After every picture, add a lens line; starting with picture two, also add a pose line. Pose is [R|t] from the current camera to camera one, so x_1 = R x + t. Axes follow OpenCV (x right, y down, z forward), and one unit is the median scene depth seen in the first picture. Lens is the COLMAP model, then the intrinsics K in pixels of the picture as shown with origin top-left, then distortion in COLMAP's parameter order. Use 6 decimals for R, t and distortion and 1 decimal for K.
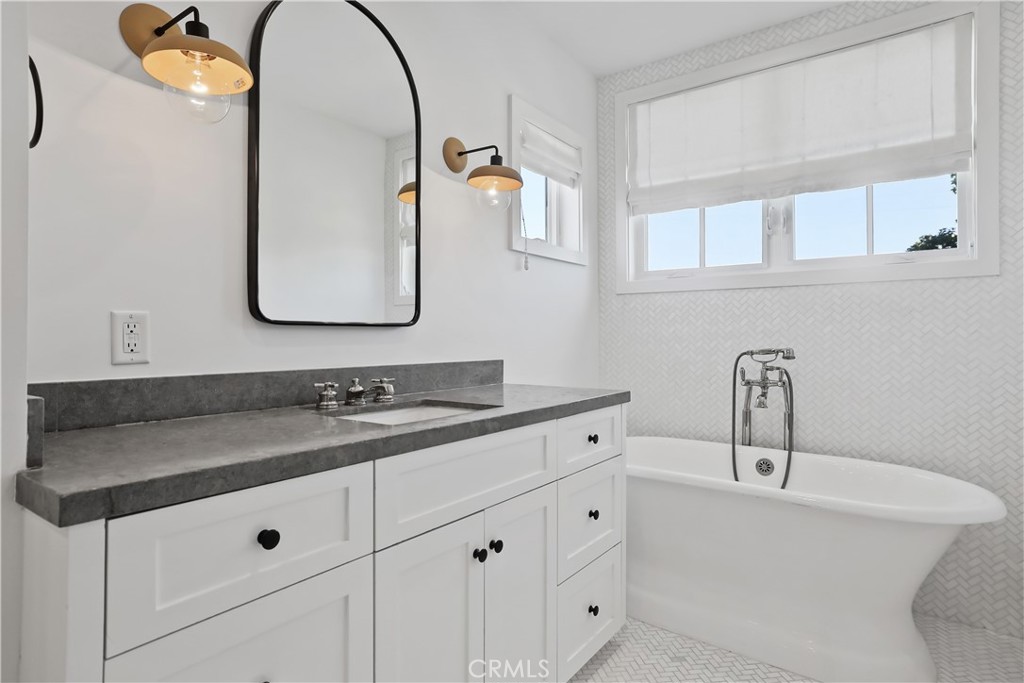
lens RADIAL K [[558.5, 0, 509.7], [0, 558.5, 339.6], [0, 0, 1]] dist [-0.022174, 0.008246]
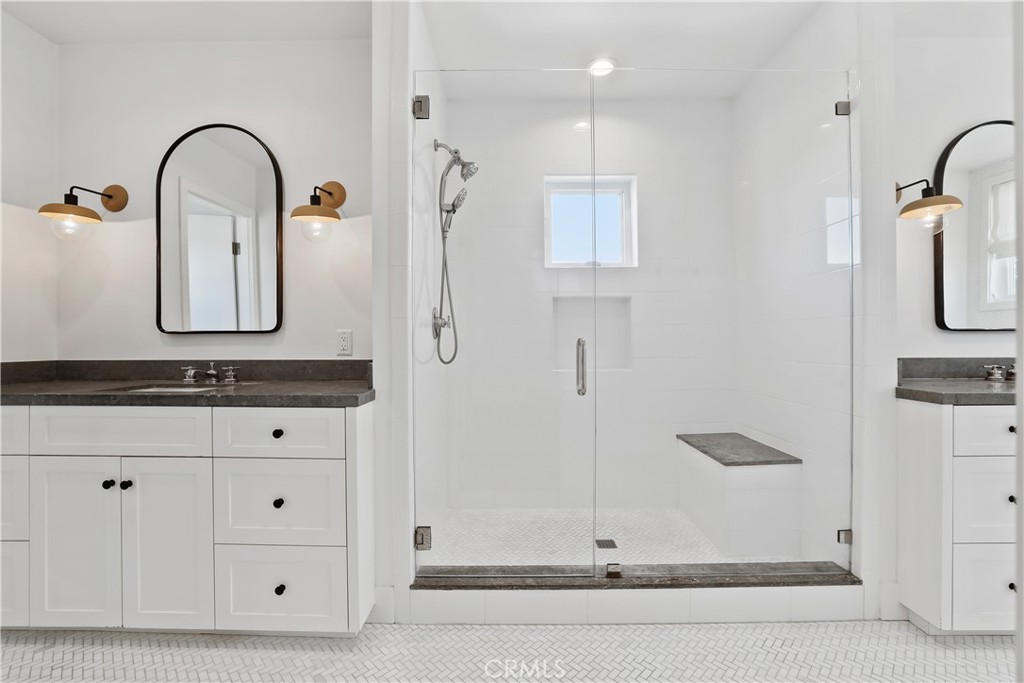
lens RADIAL K [[445.9, 0, 507.5], [0, 445.9, 347.2], [0, 0, 1]] dist [-0.028584, 0.003828]
pose [[0.580468, 0.010632, -0.814214, -0.073412], [0.000819, 0.999907, 0.013641, 0.002482], [0.814283, -0.008585, 0.580405, -0.582006]]
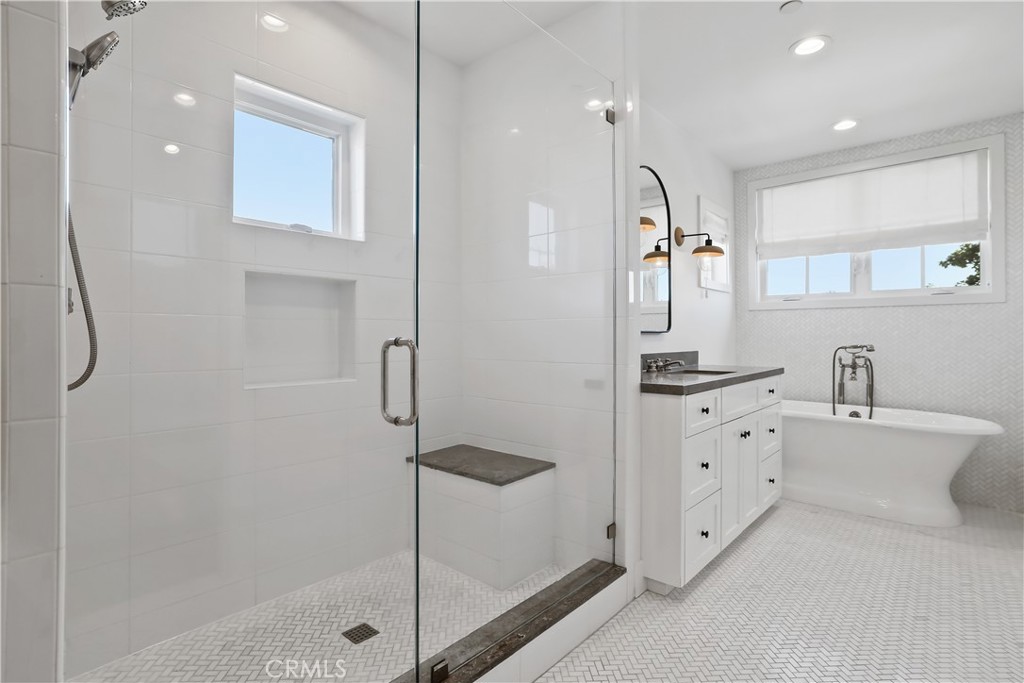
lens RADIAL K [[505.4, 0, 507.9], [0, 505.4, 339.3], [0, 0, 1]] dist [-0.026167, 0.007160]
pose [[0.994839, 0.000777, -0.101467, -0.415273], [-0.000708, 0.999999, 0.000714, -0.001169], [0.101468, -0.000639, 0.994839, -0.581479]]
